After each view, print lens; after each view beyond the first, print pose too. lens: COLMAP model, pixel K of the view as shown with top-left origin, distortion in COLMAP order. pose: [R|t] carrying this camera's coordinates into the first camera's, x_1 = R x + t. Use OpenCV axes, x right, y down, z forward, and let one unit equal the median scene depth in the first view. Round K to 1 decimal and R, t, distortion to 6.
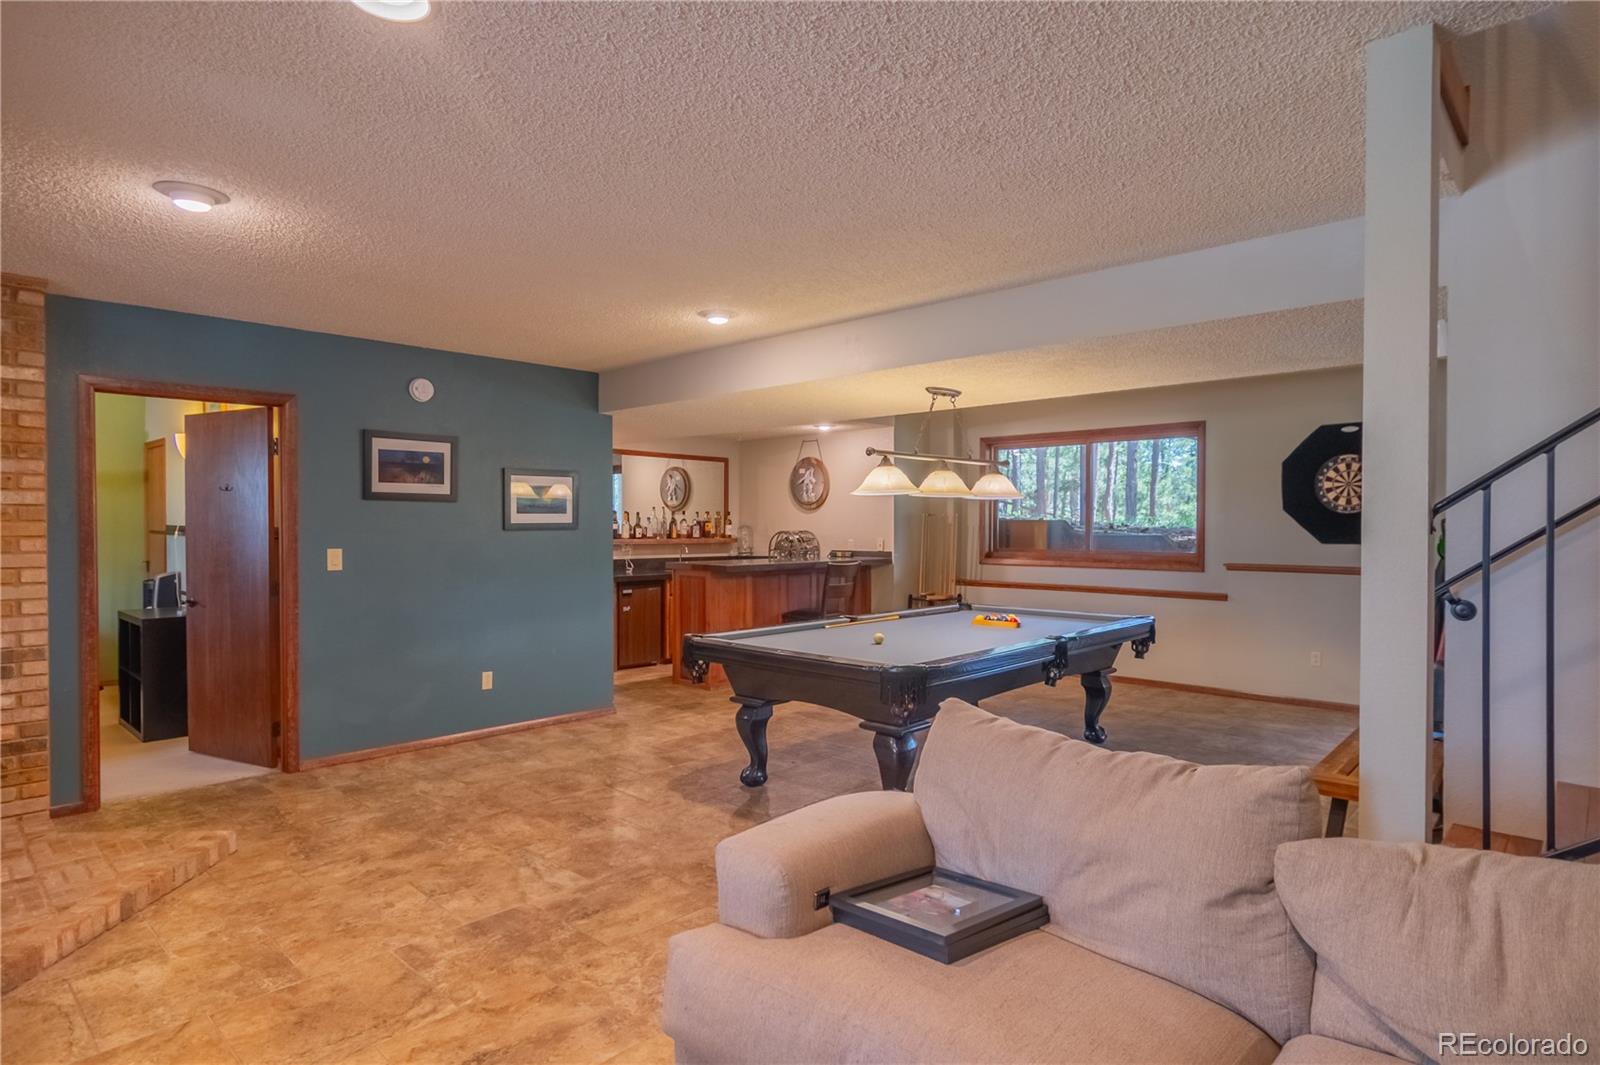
lens RADIAL K [[877.1, 0, 802.6], [0, 877.1, 533.6], [0, 0, 1]] dist [-0.000578, 0.000387]
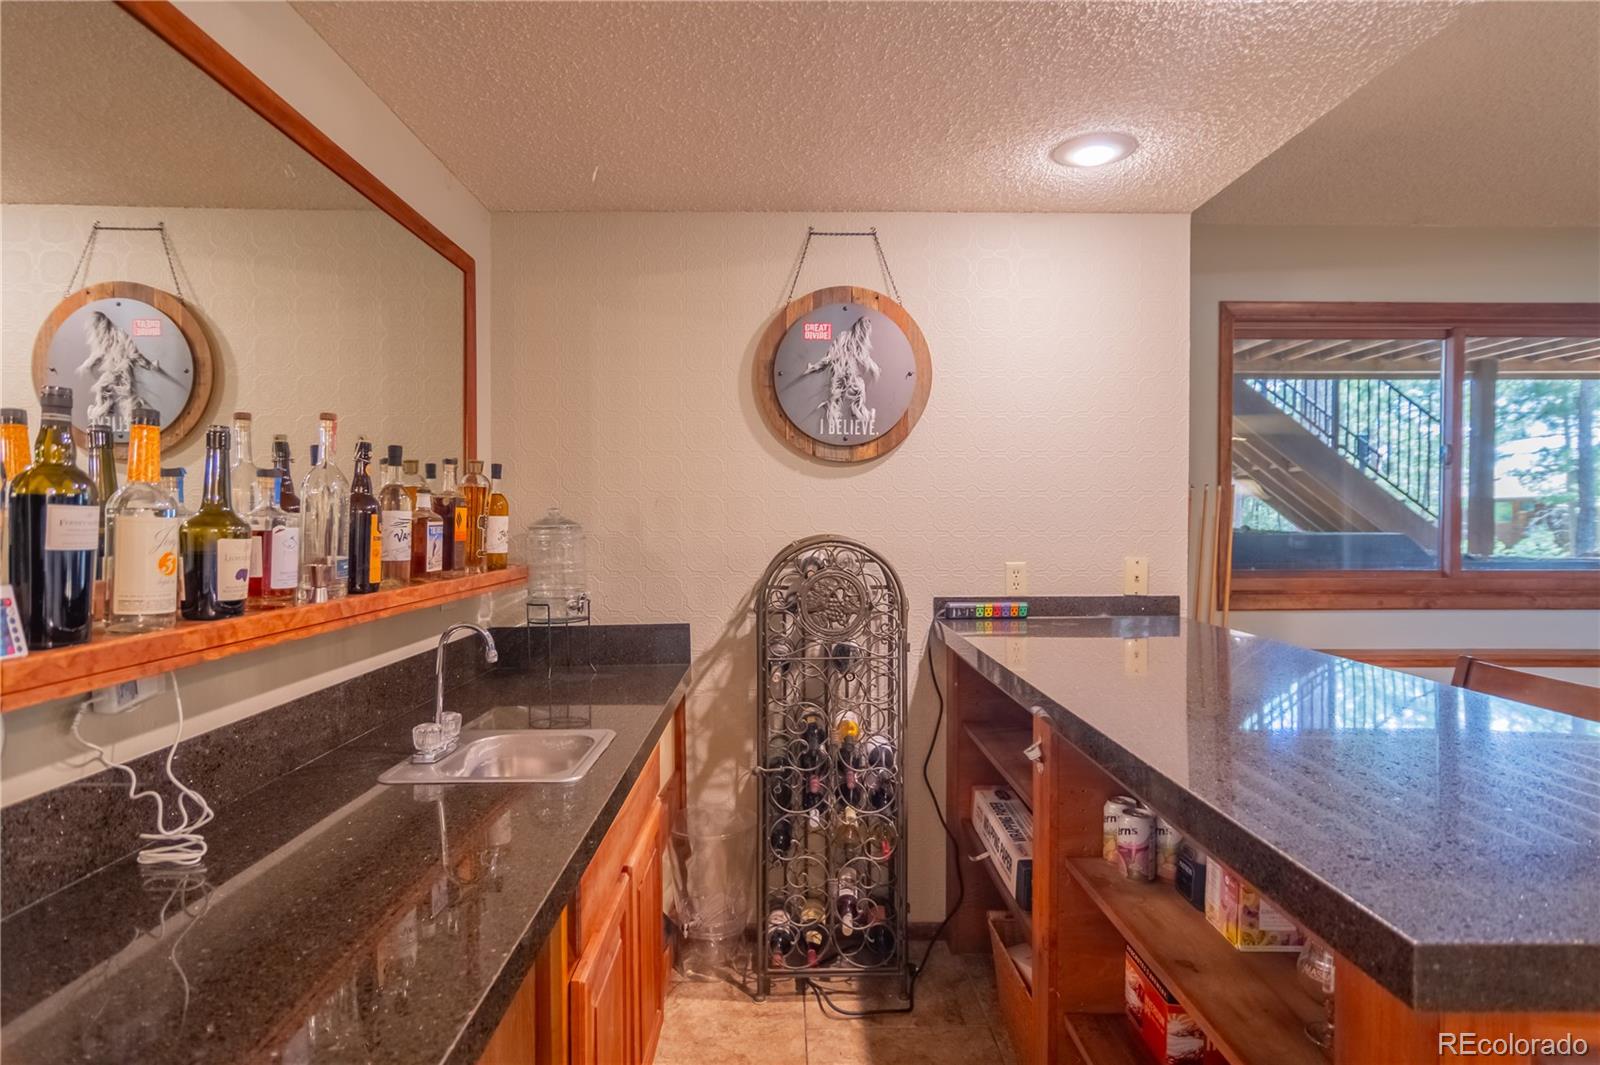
lens RADIAL K [[877.1, 0, 800.3], [0, 877.1, 528.4], [0, 0, 1]] dist [-0.000578, 0.000387]
pose [[0.724373, -0.010044, 0.689335, -0.208899], [0.006619, 0.999949, 0.007614, -0.007400], [-0.689377, -0.000952, 0.724402, 0.799041]]
